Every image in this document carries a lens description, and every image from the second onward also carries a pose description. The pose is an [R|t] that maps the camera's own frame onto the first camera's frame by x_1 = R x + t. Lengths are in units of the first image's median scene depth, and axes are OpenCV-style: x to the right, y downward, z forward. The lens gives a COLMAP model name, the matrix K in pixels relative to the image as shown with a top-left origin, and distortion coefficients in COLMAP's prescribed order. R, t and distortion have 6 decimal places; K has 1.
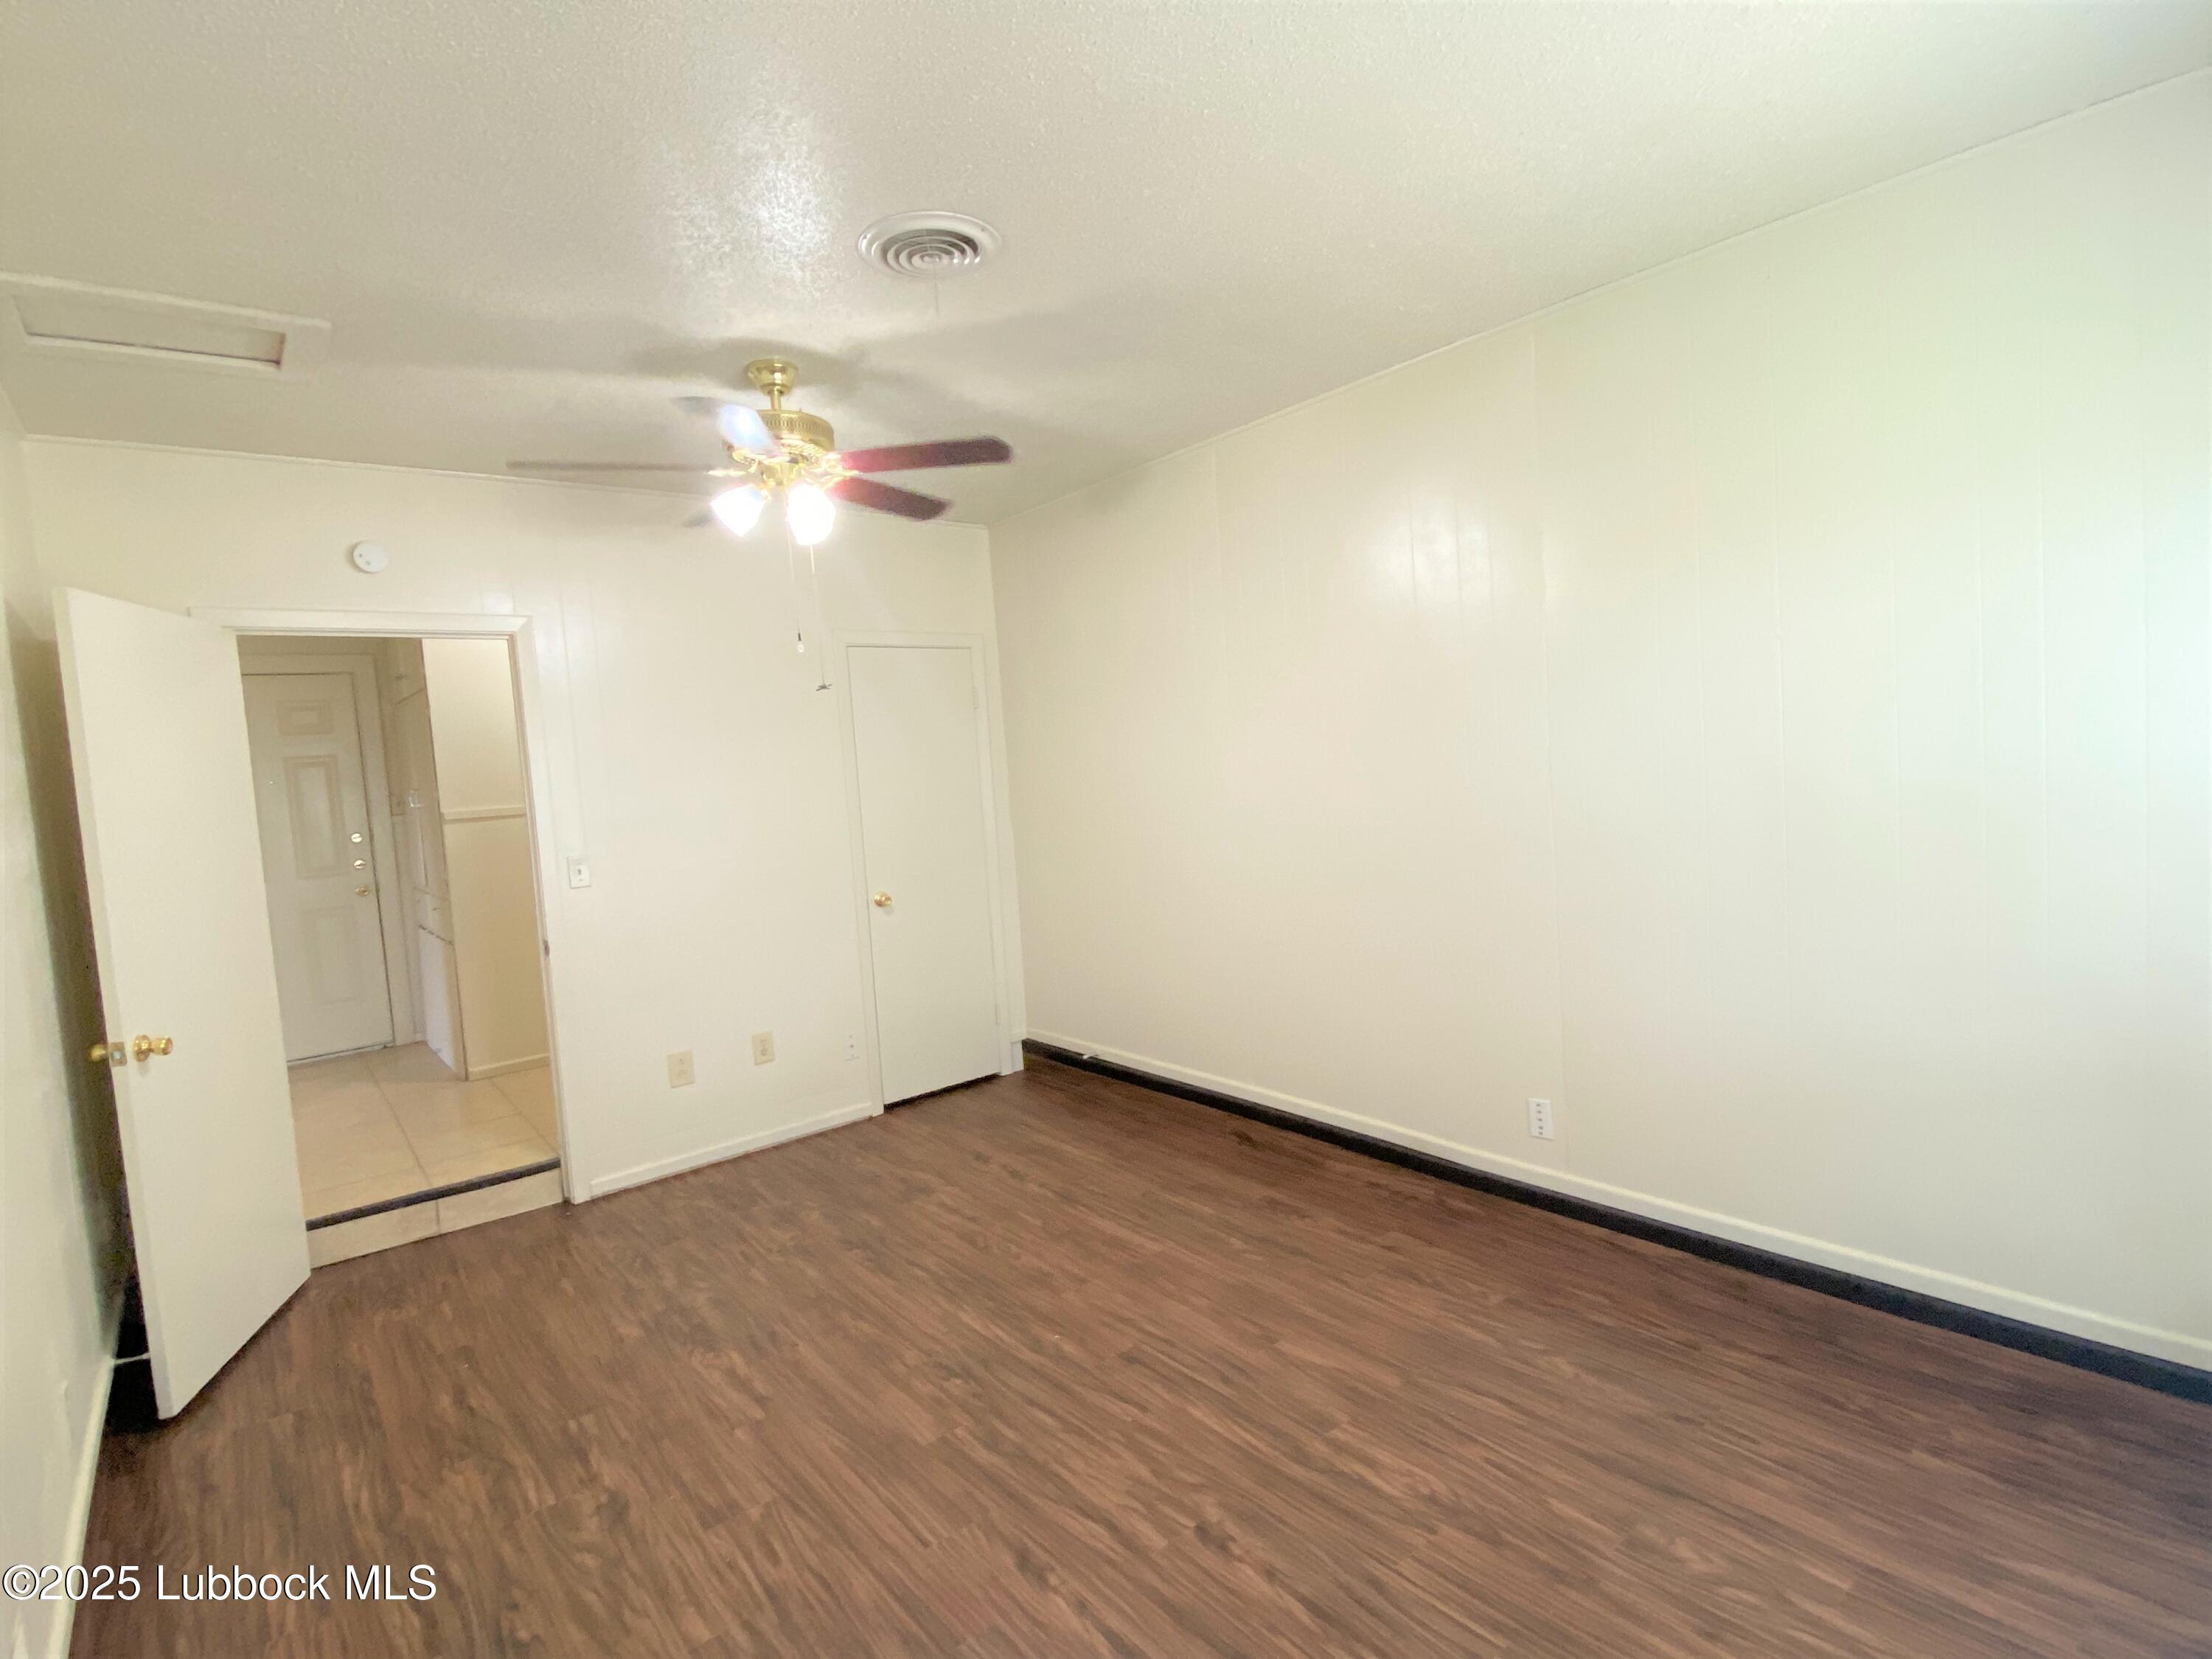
lens RADIAL K [[1030.6, 0, 1114.2], [0, 1030.6, 813.8], [0, 0, 1]] dist [0.003636, -0.020508]
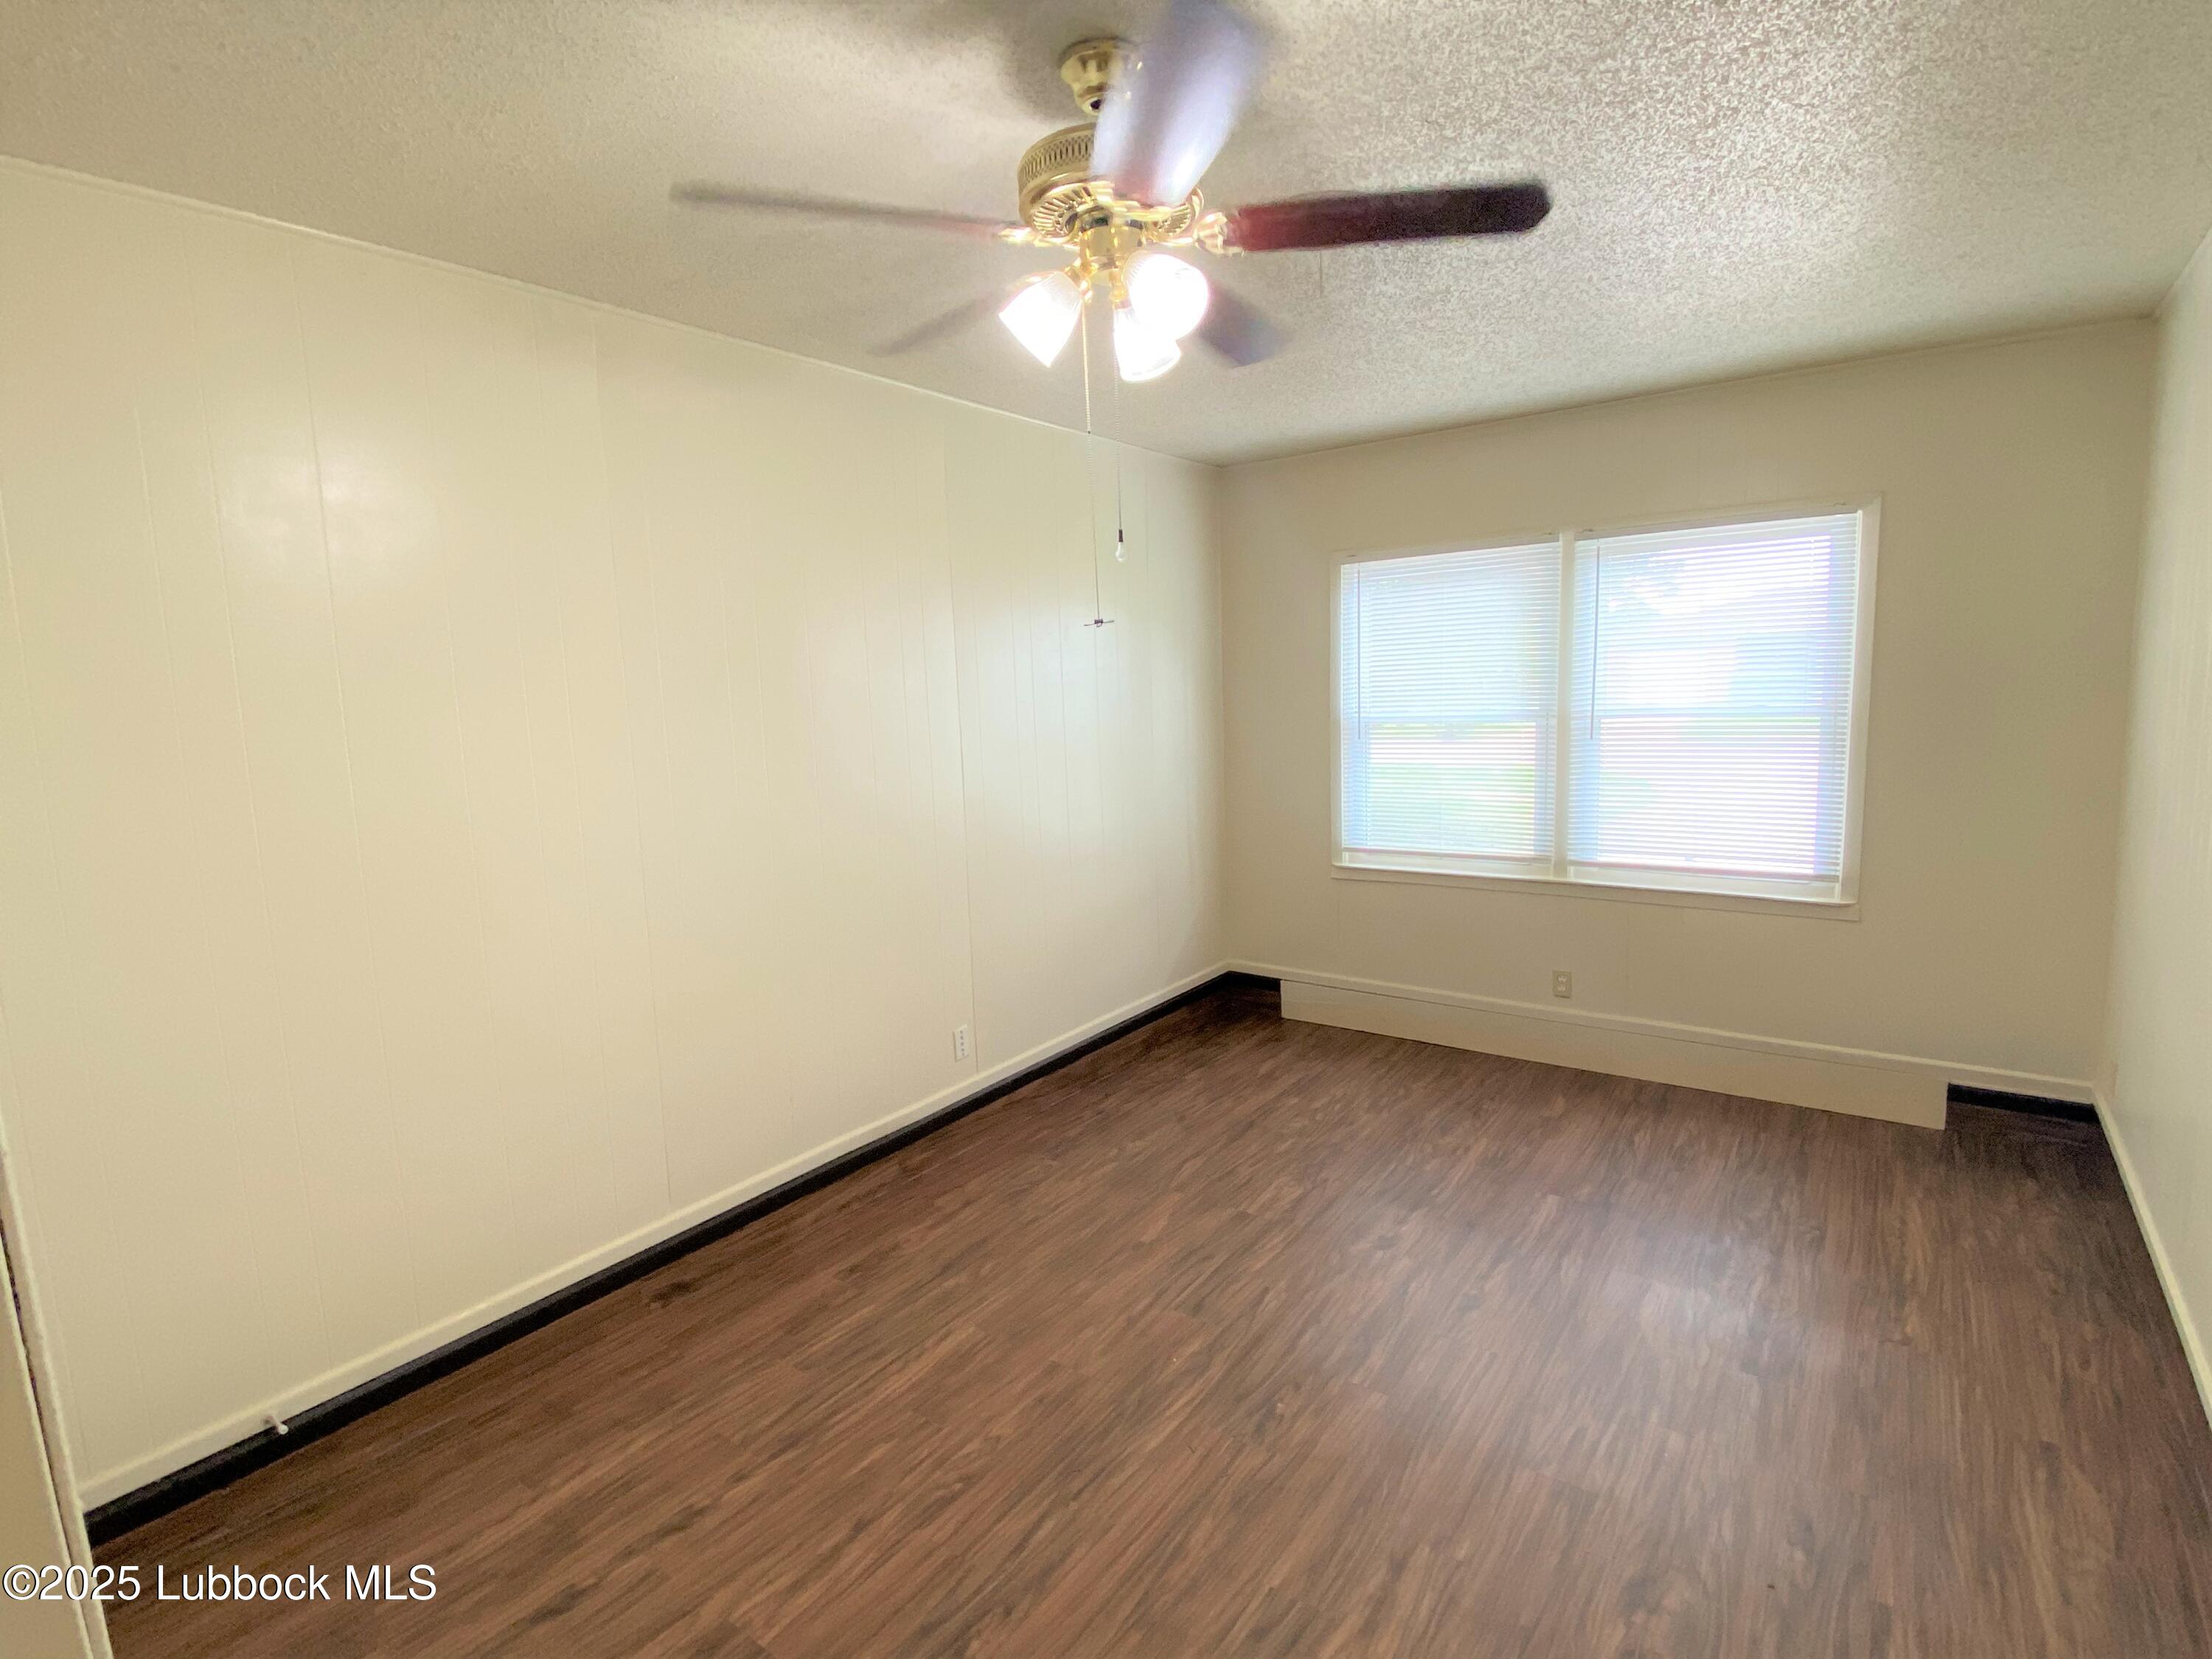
lens RADIAL K [[1030.6, 0, 1114.2], [0, 1030.6, 813.8], [0, 0, 1]] dist [0.003636, -0.020508]
pose [[-0.192649, -0.061692, 0.979327, -0.880228], [0.122052, 0.988765, 0.086296, -0.061717], [-0.973648, 0.136154, -0.182955, 1.103127]]
